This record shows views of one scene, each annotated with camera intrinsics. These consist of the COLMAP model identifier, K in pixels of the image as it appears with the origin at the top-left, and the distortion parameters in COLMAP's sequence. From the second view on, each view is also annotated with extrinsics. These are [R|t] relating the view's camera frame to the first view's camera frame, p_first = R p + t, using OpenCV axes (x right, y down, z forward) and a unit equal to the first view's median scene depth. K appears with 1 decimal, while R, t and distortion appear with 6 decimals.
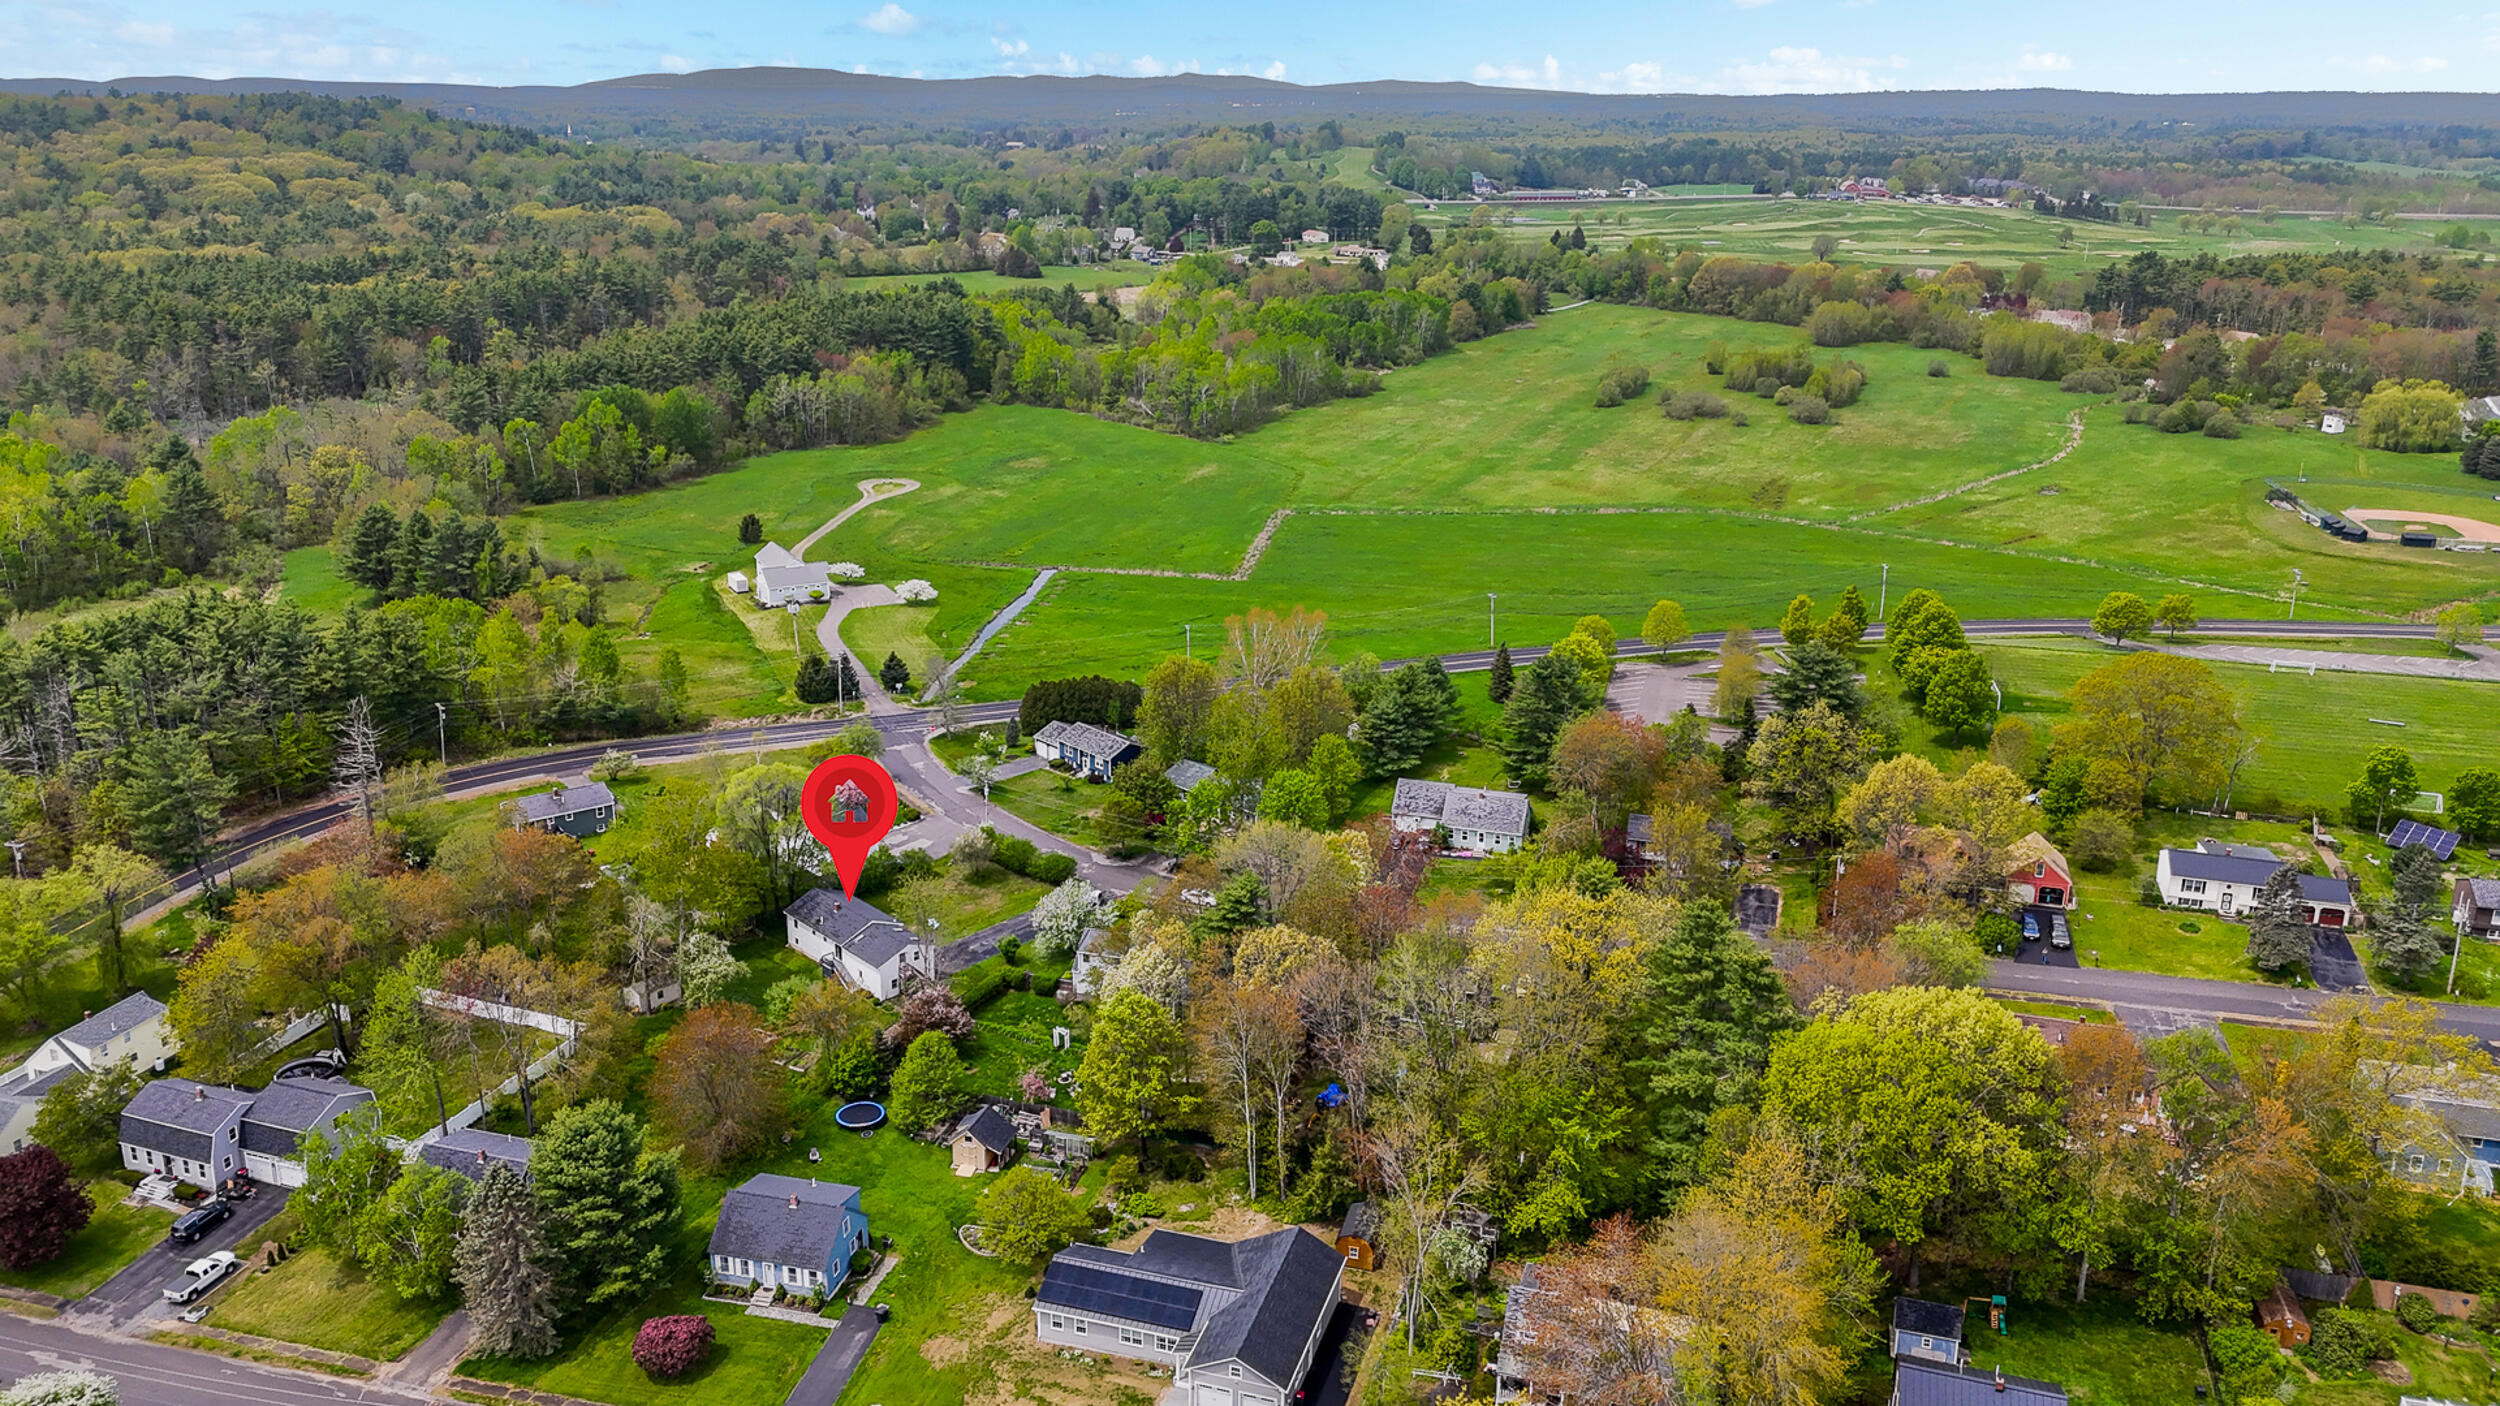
lens RADIAL K [[1894.6, 0, 1250.0], [0, 1894.6, 703.0], [0, 0, 1]] dist [0.058142, -0.052424]
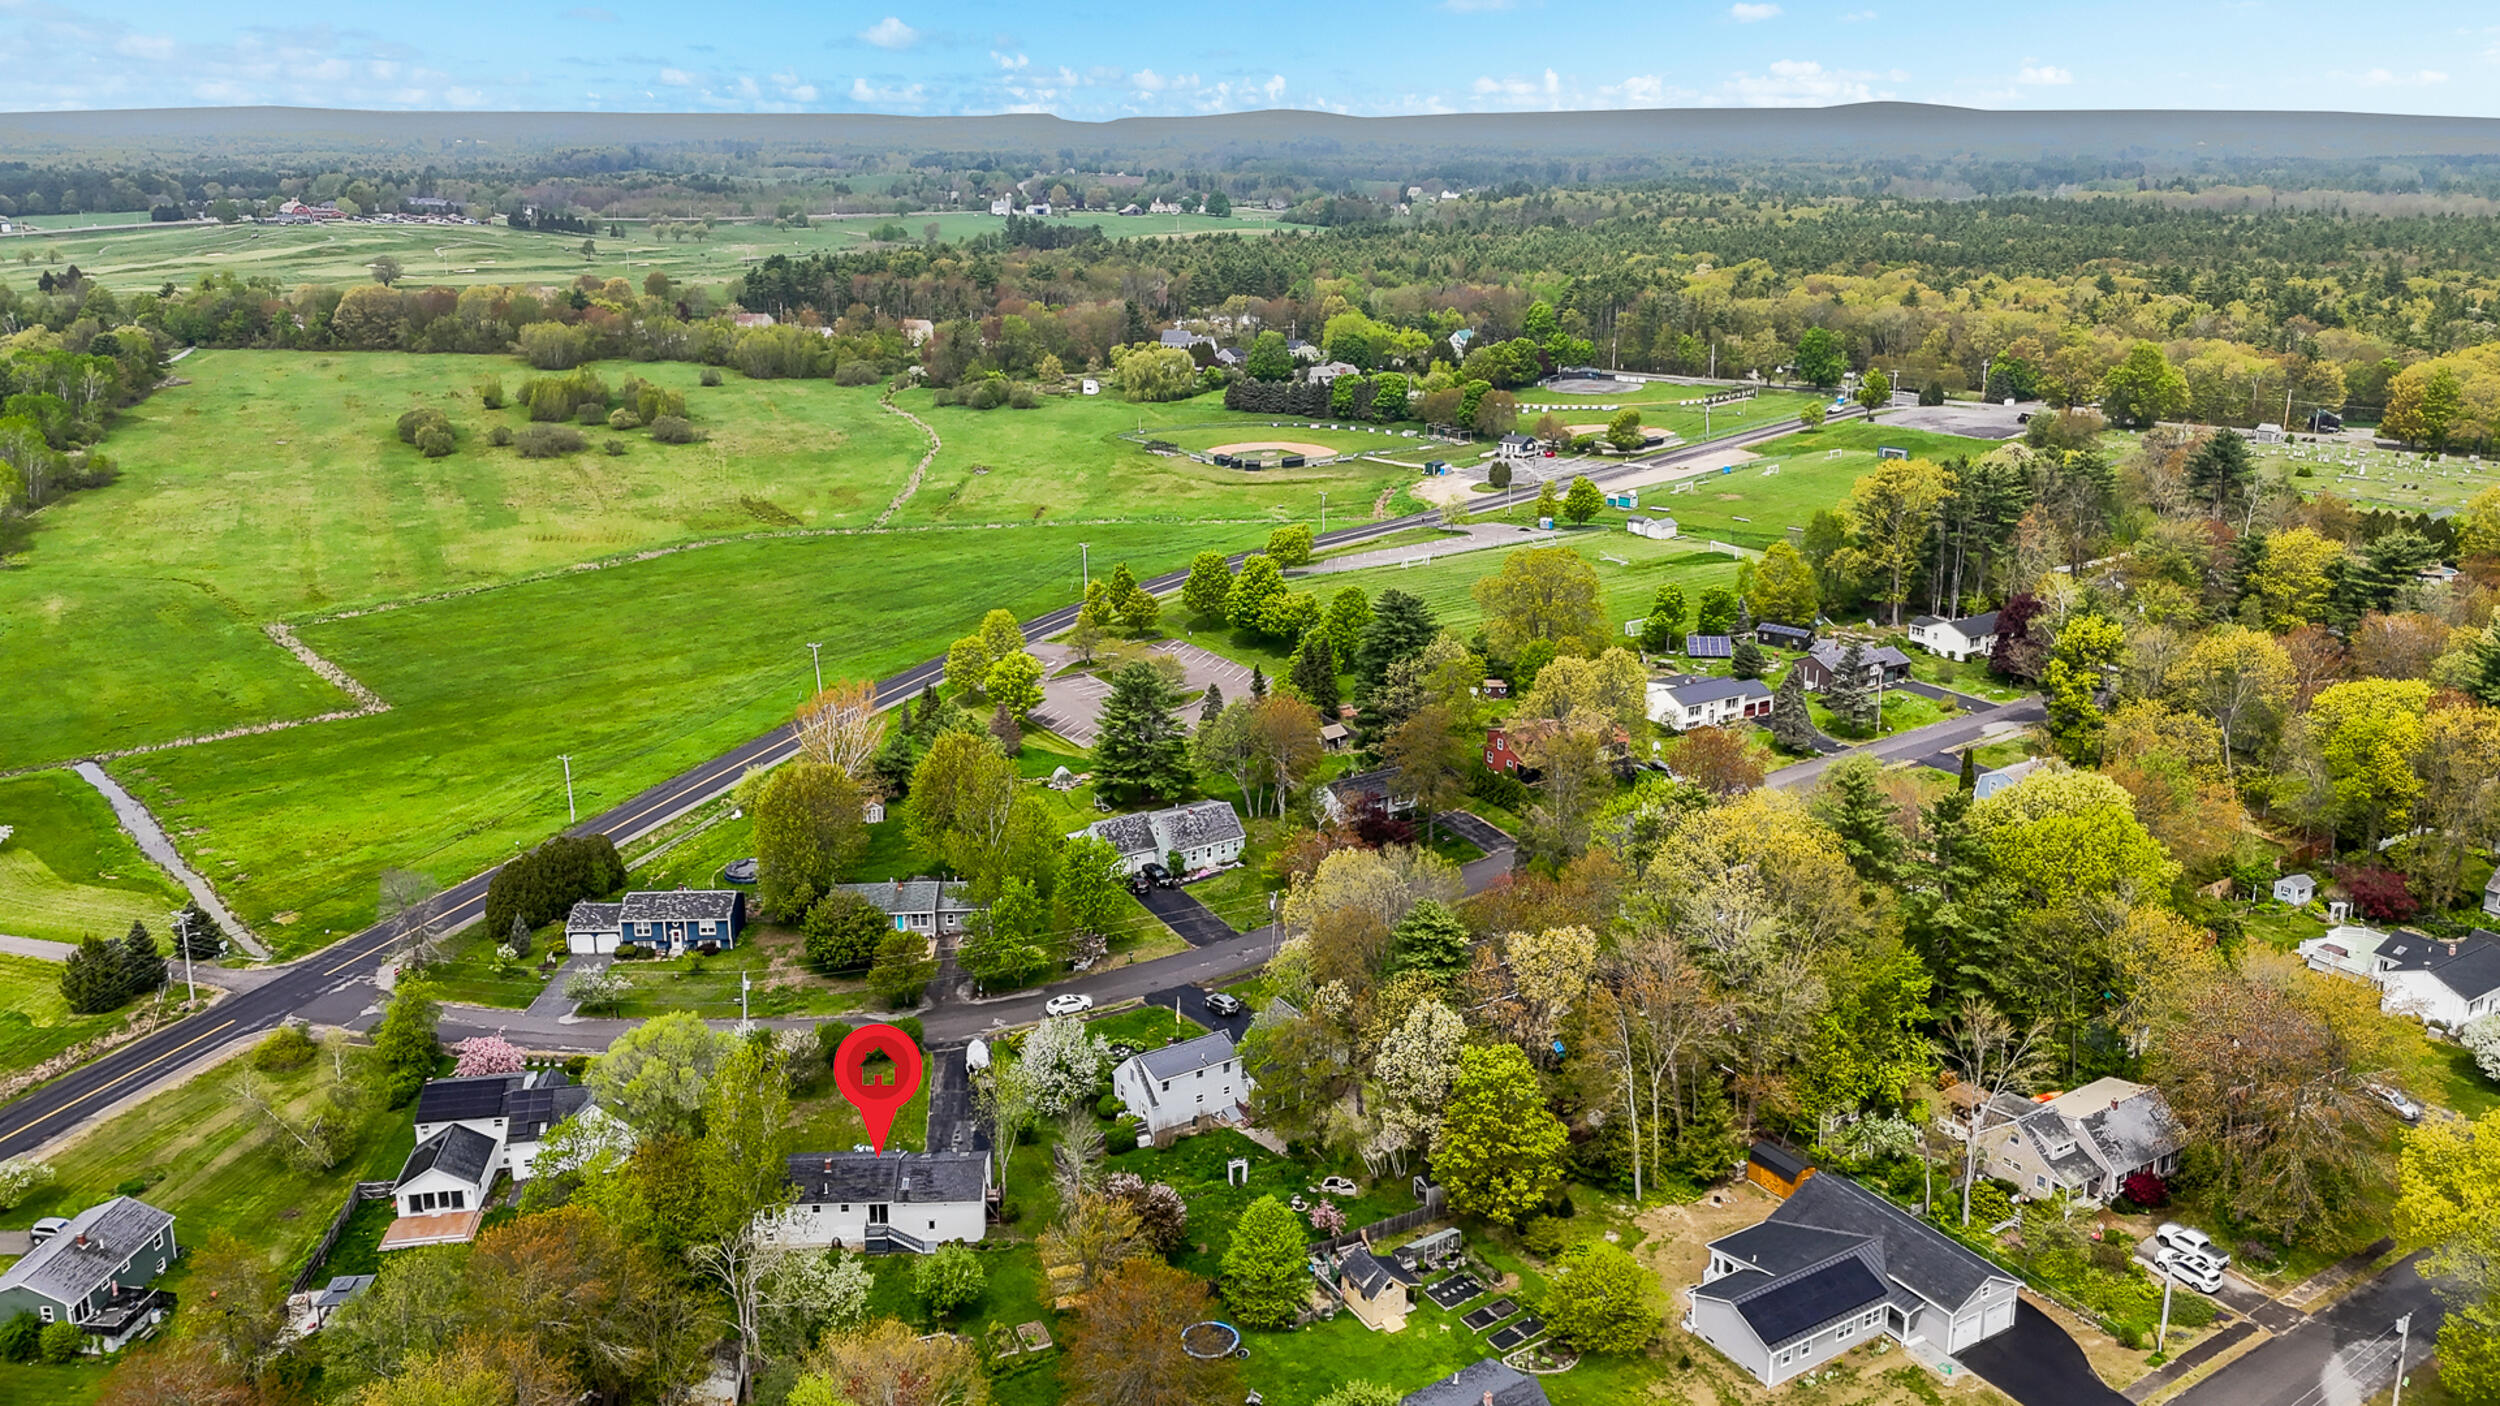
lens RADIAL K [[1894.6, 0, 1250.0], [0, 1894.6, 703.0], [0, 0, 1]] dist [0.058142, -0.052424]
pose [[0.640294, -0.232875, 0.731979, -0.188102], [0.239861, 0.965901, 0.097478, -0.031503], [-0.729720, 0.113159, 0.674318, 0.106450]]
